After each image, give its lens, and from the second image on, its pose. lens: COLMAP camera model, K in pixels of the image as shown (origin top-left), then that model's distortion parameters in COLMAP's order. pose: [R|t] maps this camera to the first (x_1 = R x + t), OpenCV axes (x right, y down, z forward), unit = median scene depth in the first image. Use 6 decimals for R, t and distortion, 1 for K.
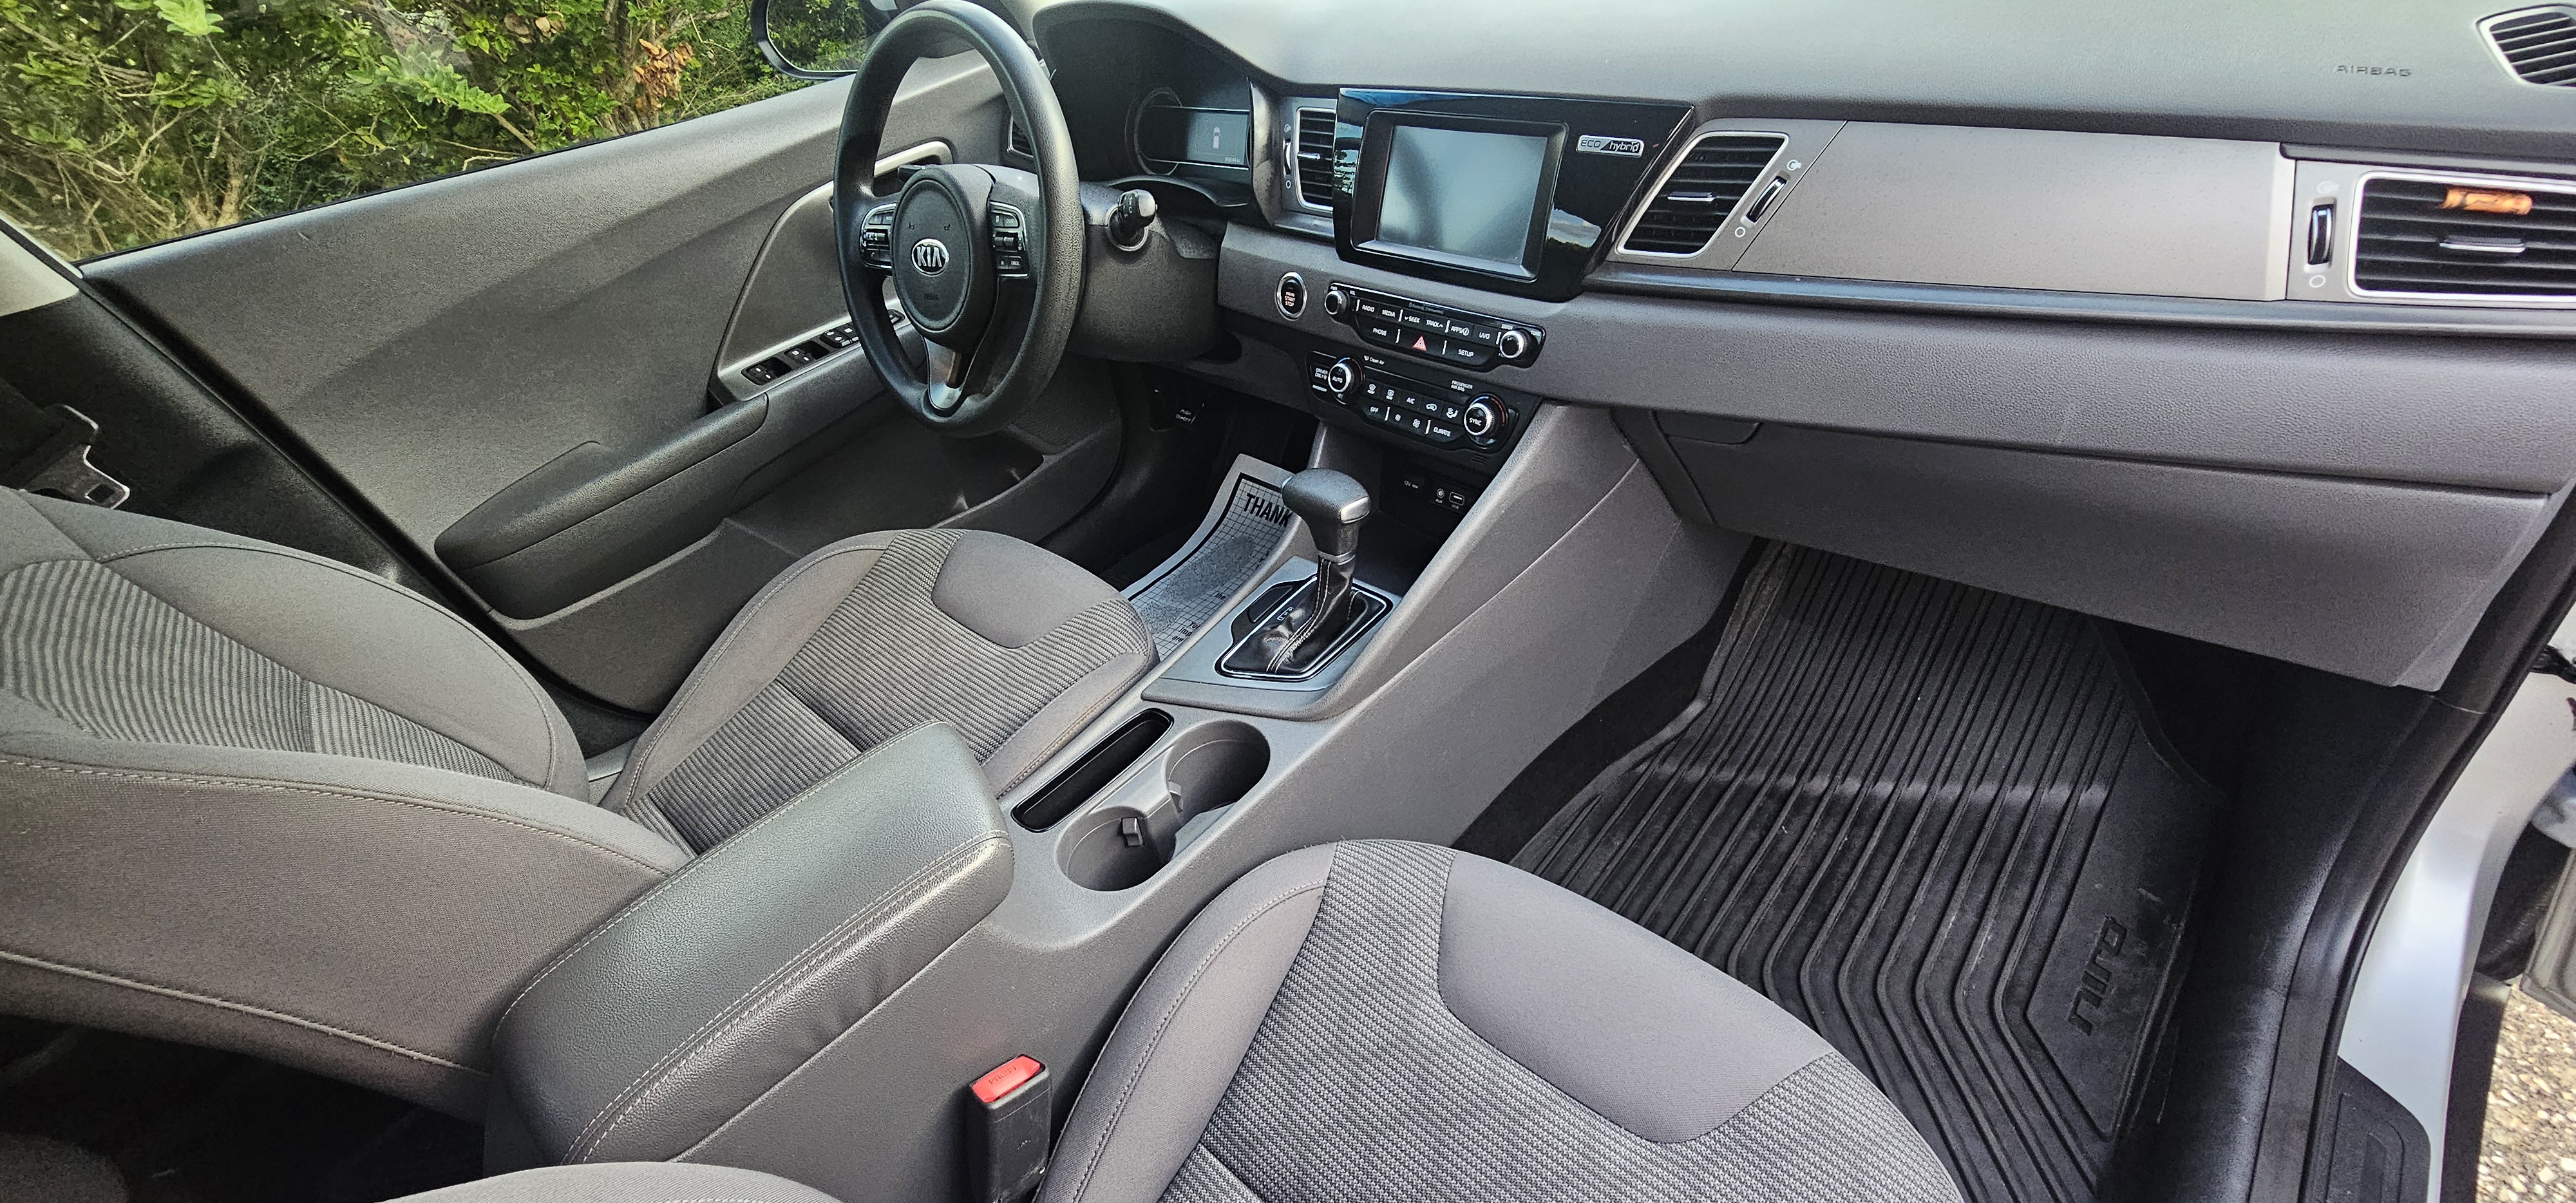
lens RADIAL K [[1031.5, 0, 1289.4], [0, 1031.5, 662.6], [0, 0, 1]] dist [-0.006825, 0.000163]
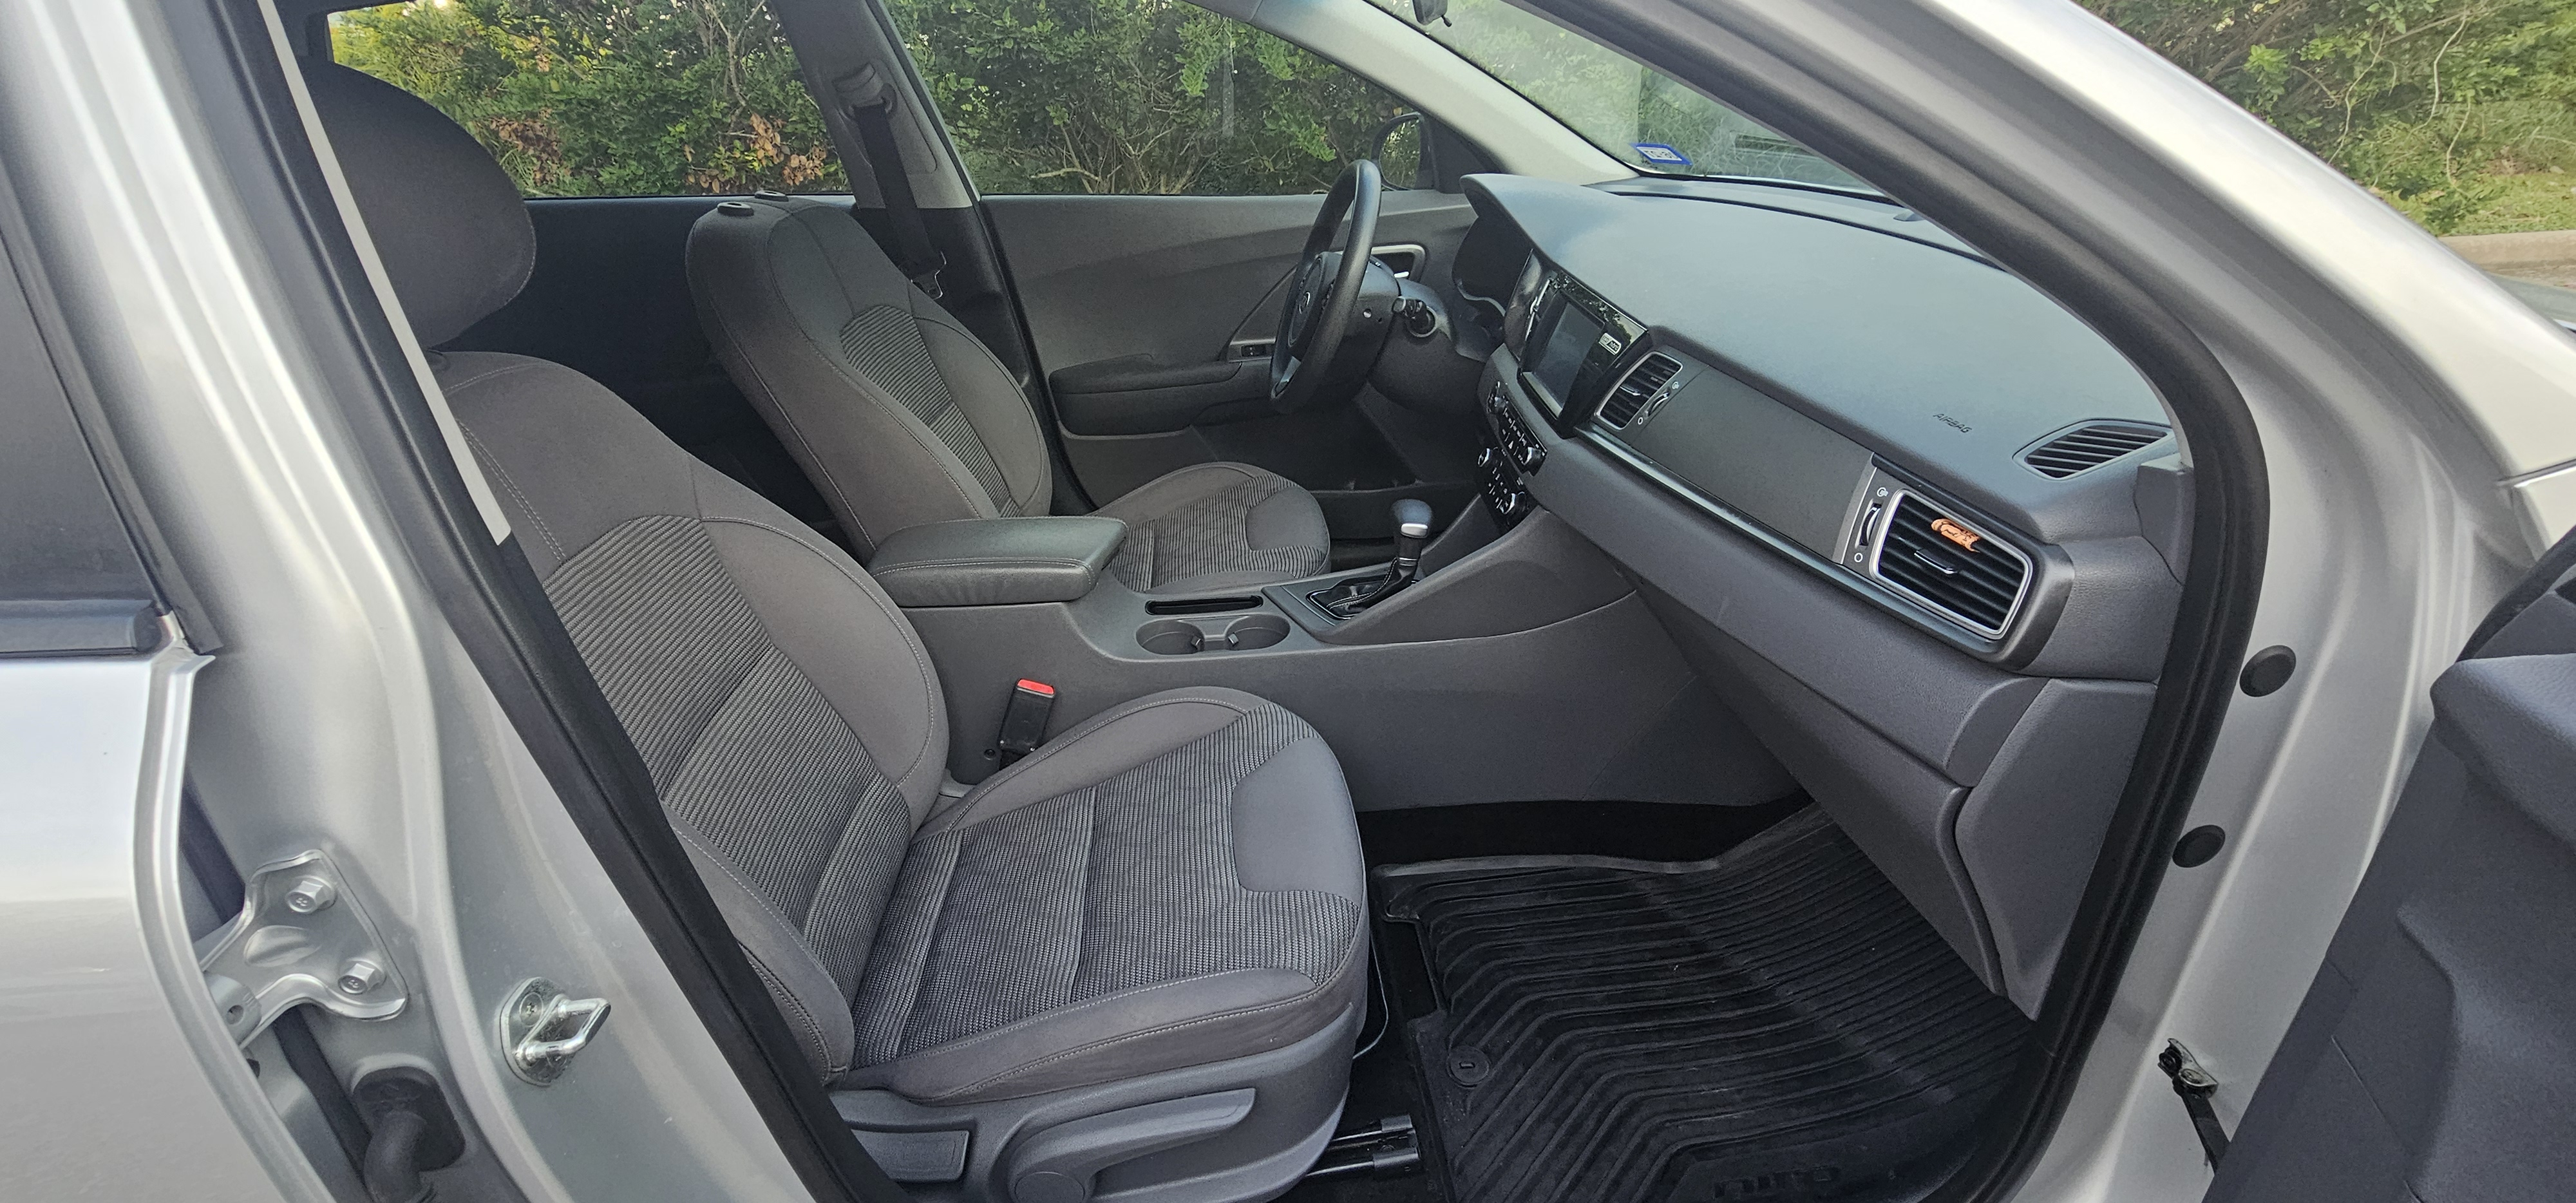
lens RADIAL K [[1031.5, 0, 1289.4], [0, 1031.5, 662.6], [0, 0, 1]] dist [-0.006825, 0.000163]
pose [[0.726567, 0.444790, -0.523701, 0.711586], [-0.490065, 0.869704, 0.058756, 0.017173], [0.481599, 0.213957, 0.849873, -0.264742]]
